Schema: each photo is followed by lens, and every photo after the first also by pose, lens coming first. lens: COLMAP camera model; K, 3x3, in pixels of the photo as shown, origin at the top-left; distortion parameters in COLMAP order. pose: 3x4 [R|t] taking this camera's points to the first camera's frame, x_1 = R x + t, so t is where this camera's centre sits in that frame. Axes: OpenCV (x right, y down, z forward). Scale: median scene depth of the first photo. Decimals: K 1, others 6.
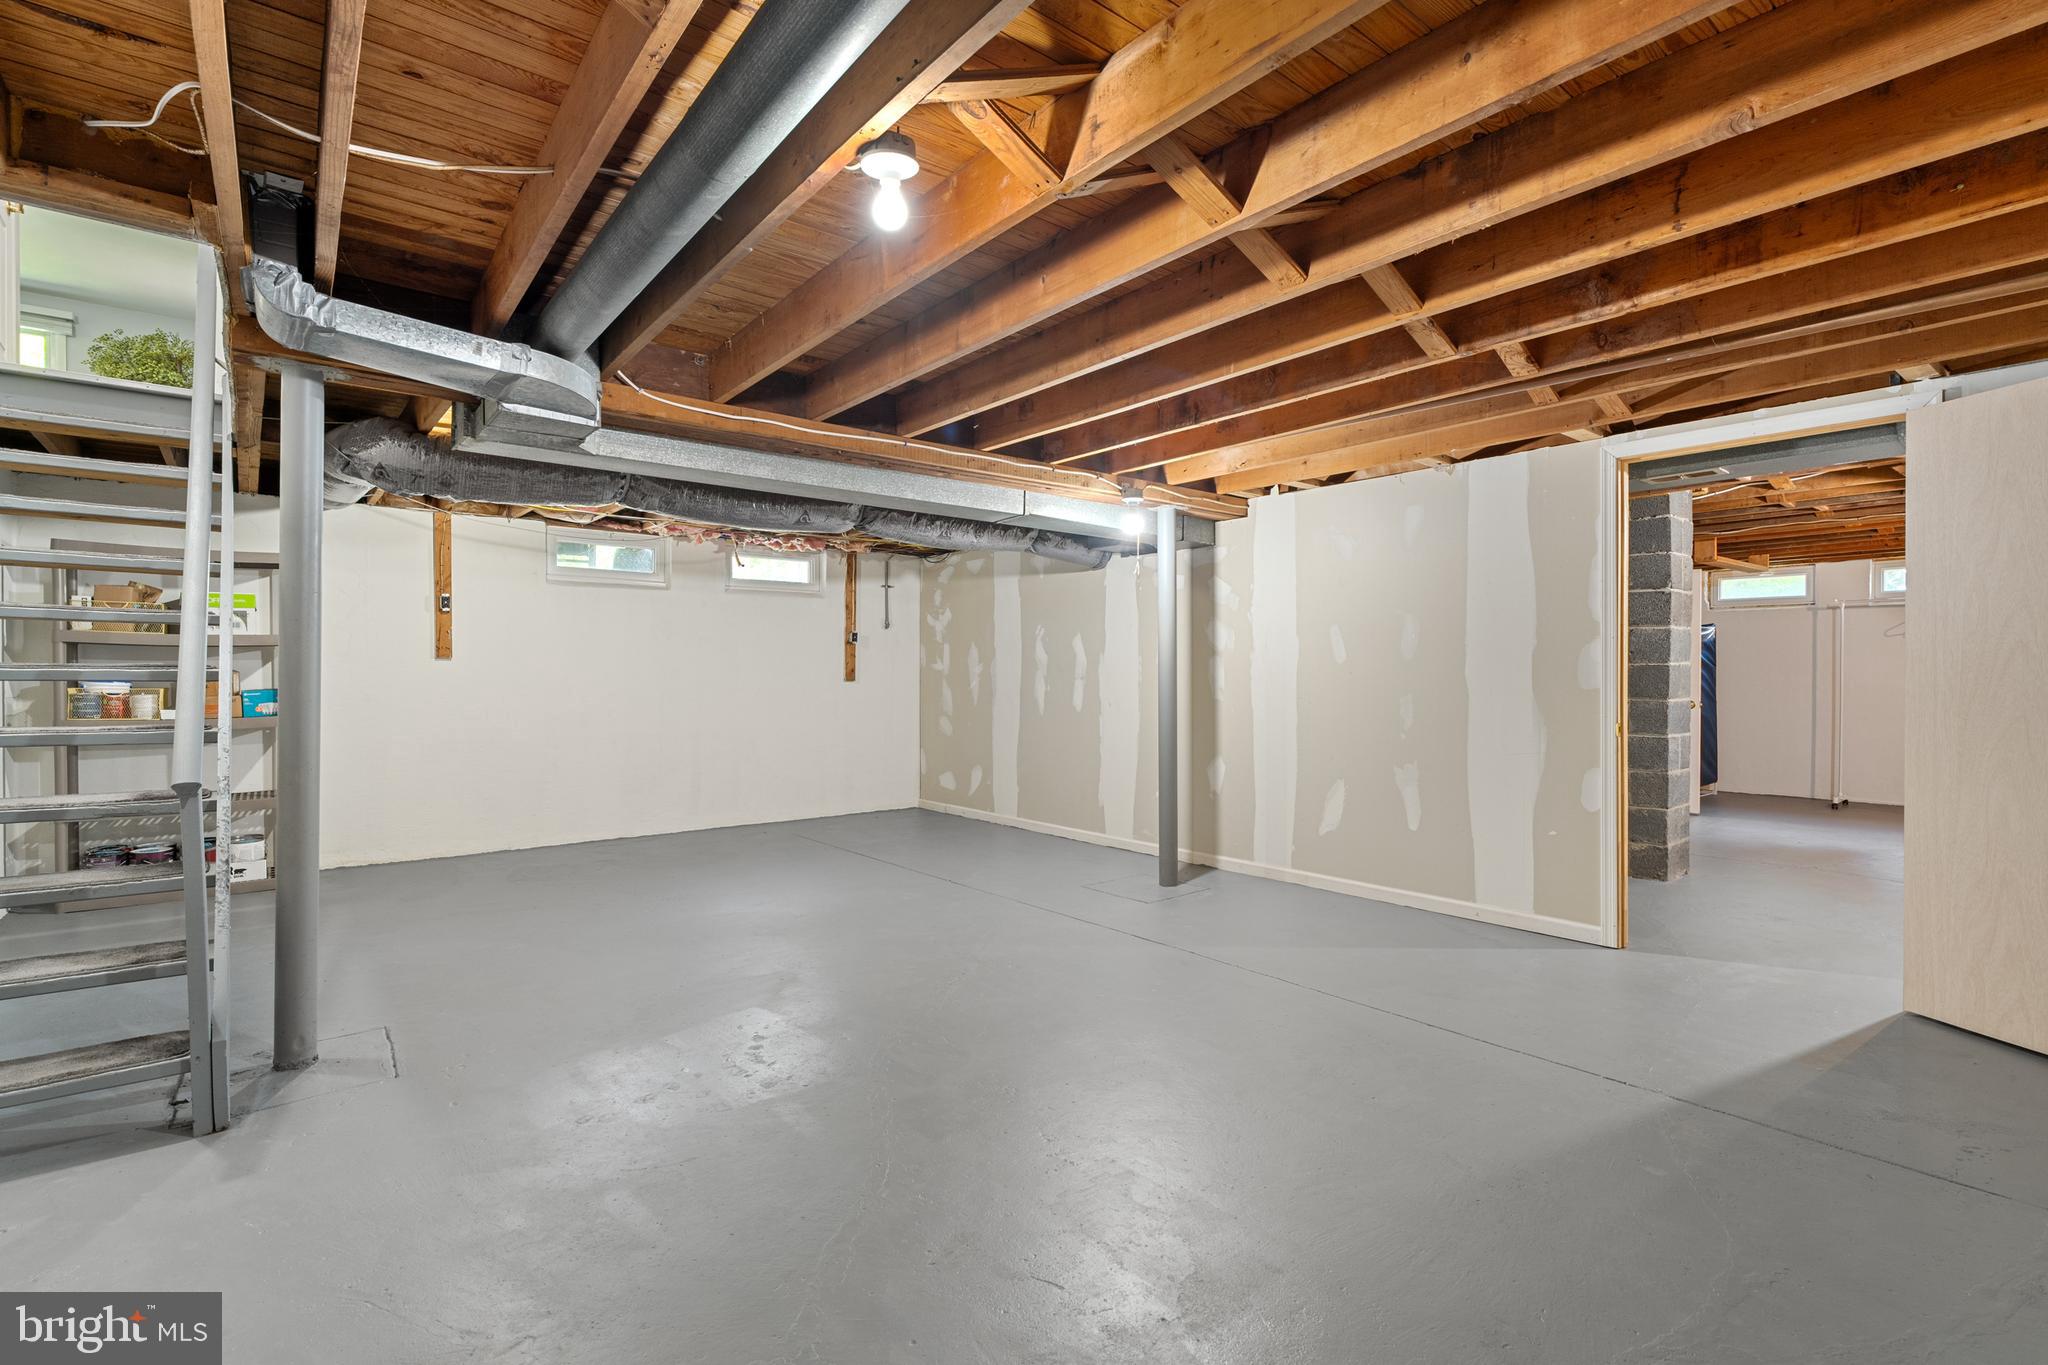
lens RADIAL K [[943.8, 0, 1014.1], [0, 943.8, 692.2], [0, 0, 1]] dist [-0.001738, 0.000187]
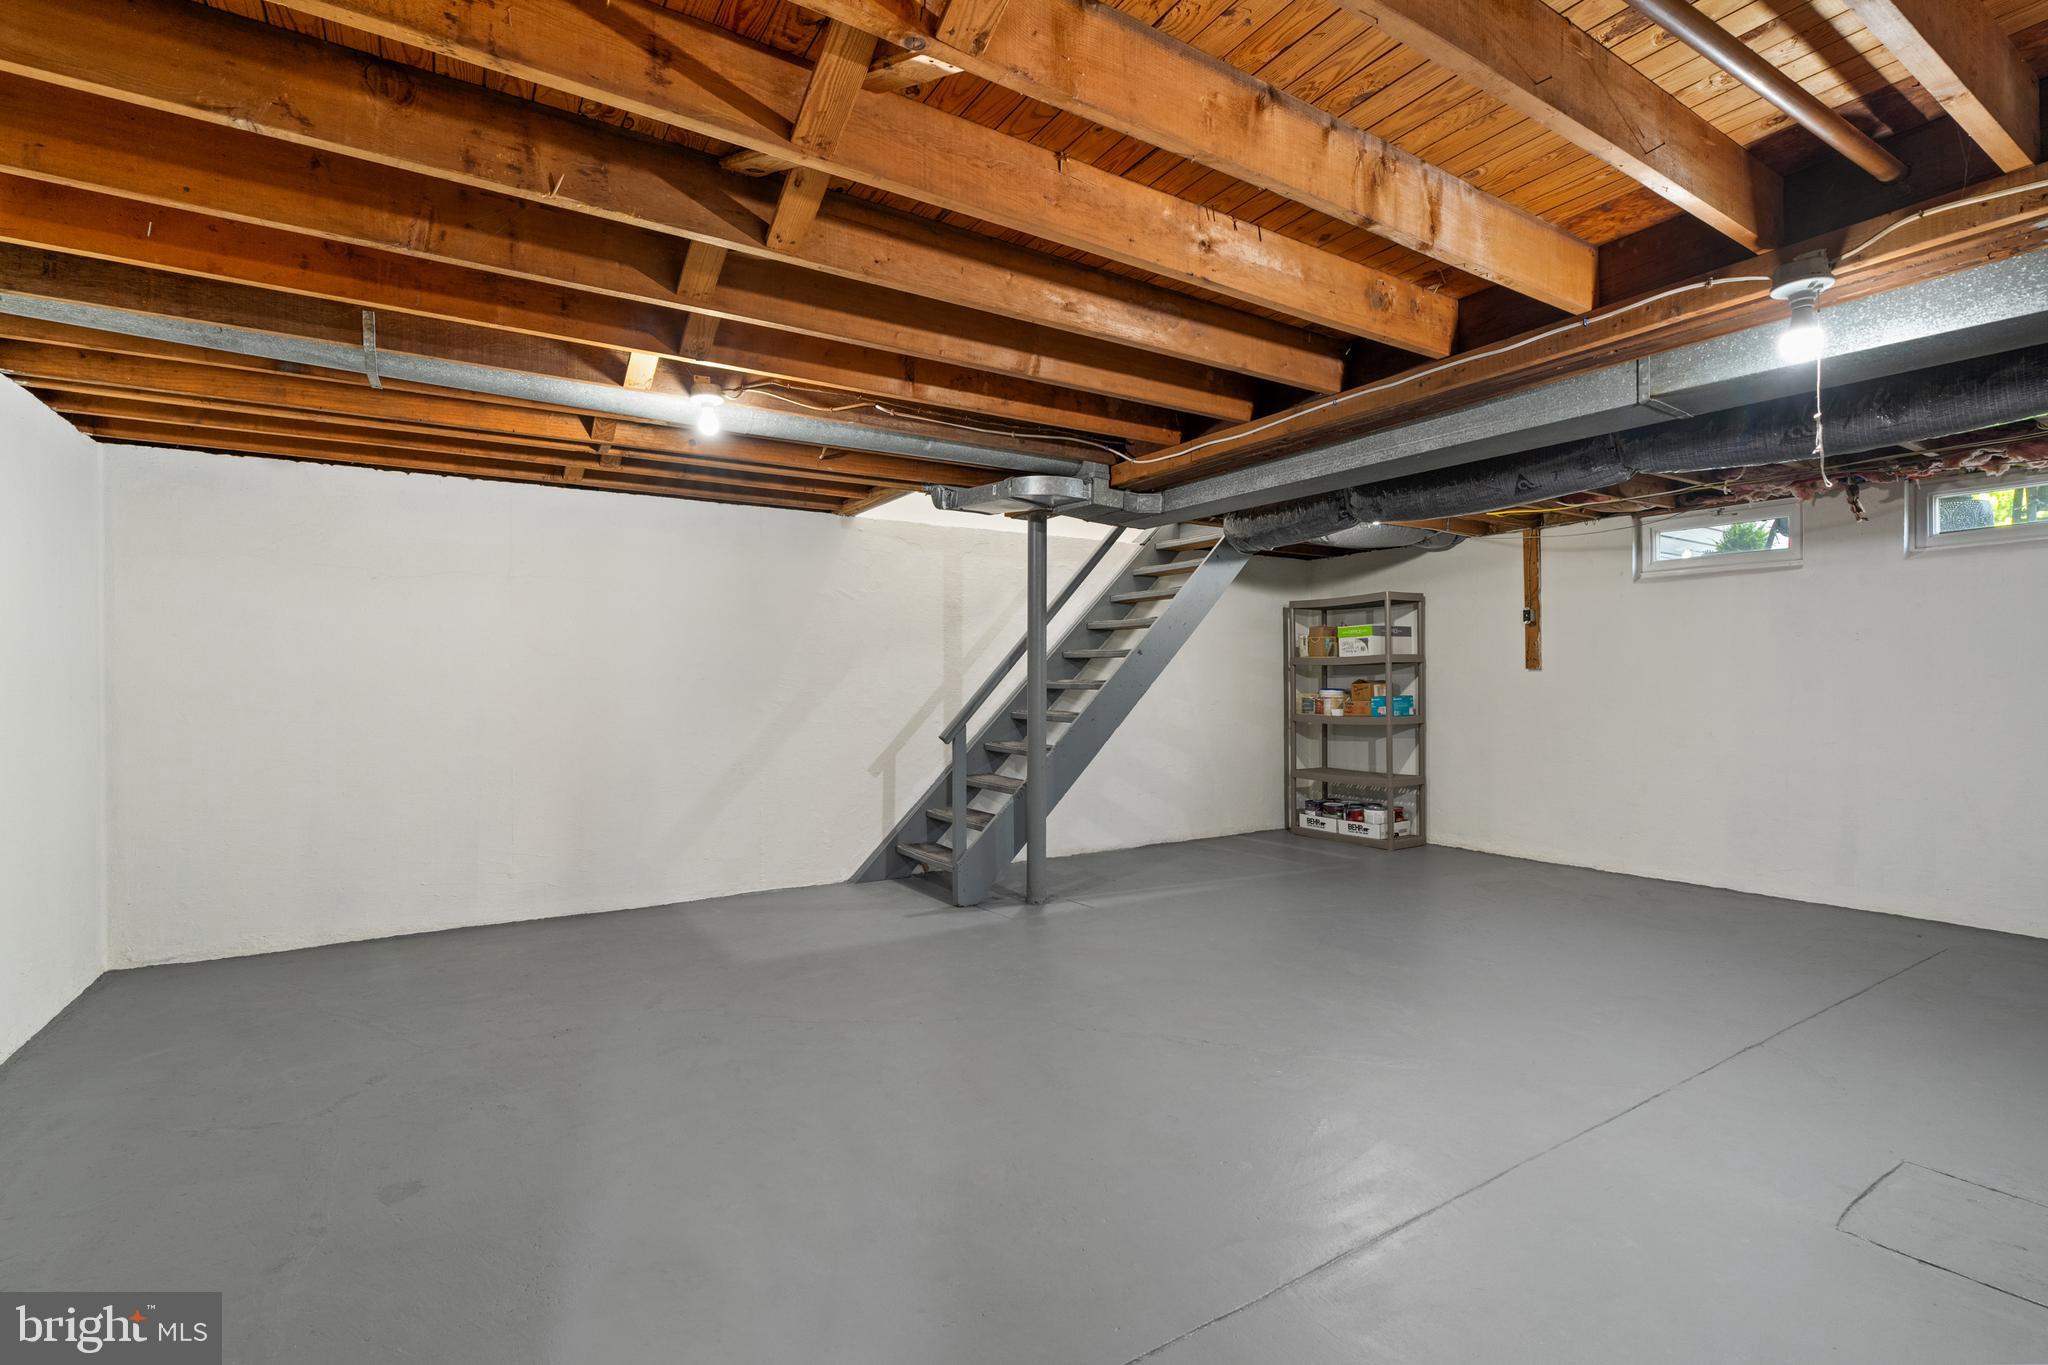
lens RADIAL K [[925.8, 0, 1015.0], [0, 925.8, 708.5], [0, 0, 1]] dist [-0.006865, 0.000143]
pose [[-0.096229, 0.019954, -0.995159, 0.482422], [-0.015189, 0.999653, 0.021512, -0.005704], [0.995243, 0.017185, -0.095892, 0.536530]]
